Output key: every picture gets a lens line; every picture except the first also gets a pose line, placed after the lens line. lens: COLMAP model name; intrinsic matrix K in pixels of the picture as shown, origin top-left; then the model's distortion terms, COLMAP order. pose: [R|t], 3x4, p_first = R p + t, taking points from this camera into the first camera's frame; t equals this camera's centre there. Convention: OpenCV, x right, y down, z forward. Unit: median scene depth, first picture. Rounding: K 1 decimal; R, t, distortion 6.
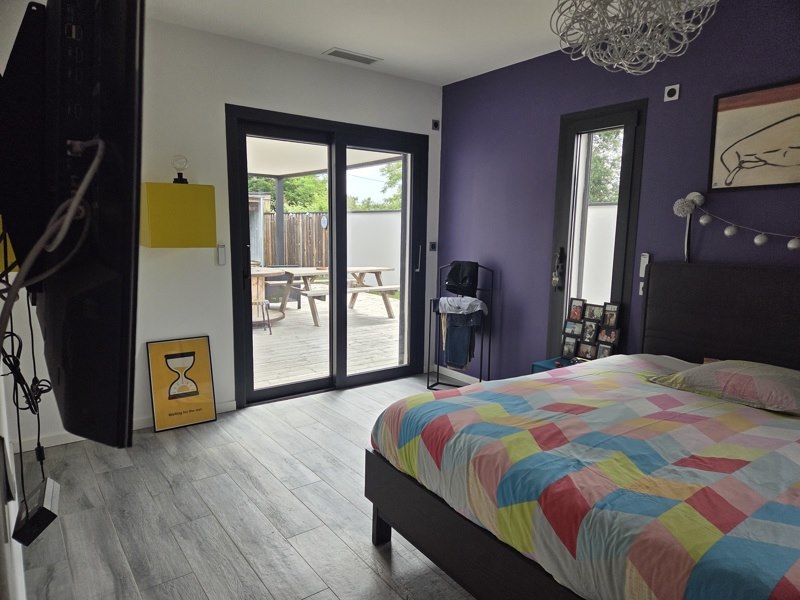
lens RADIAL K [[490.1, 0, 383.9], [0, 490.1, 297.1], [0, 0, 1]] dist [0.074312, -0.063258]
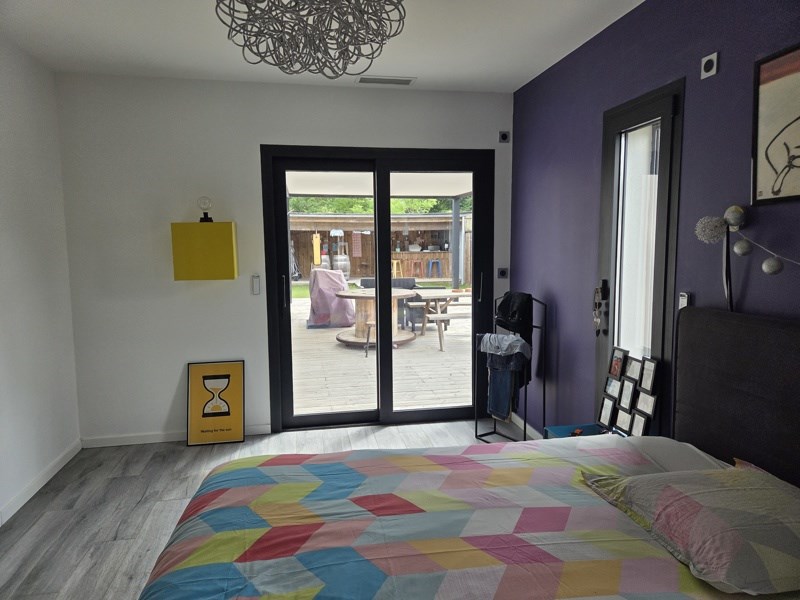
lens RADIAL K [[490.1, 0, 383.9], [0, 490.1, 297.1], [0, 0, 1]] dist [0.074312, -0.063258]
pose [[0.910307, 0.019476, -0.413475, 0.378519], [-0.032886, 0.999138, -0.025339, -0.044012], [0.412625, 0.036663, 0.910163, 0.157123]]
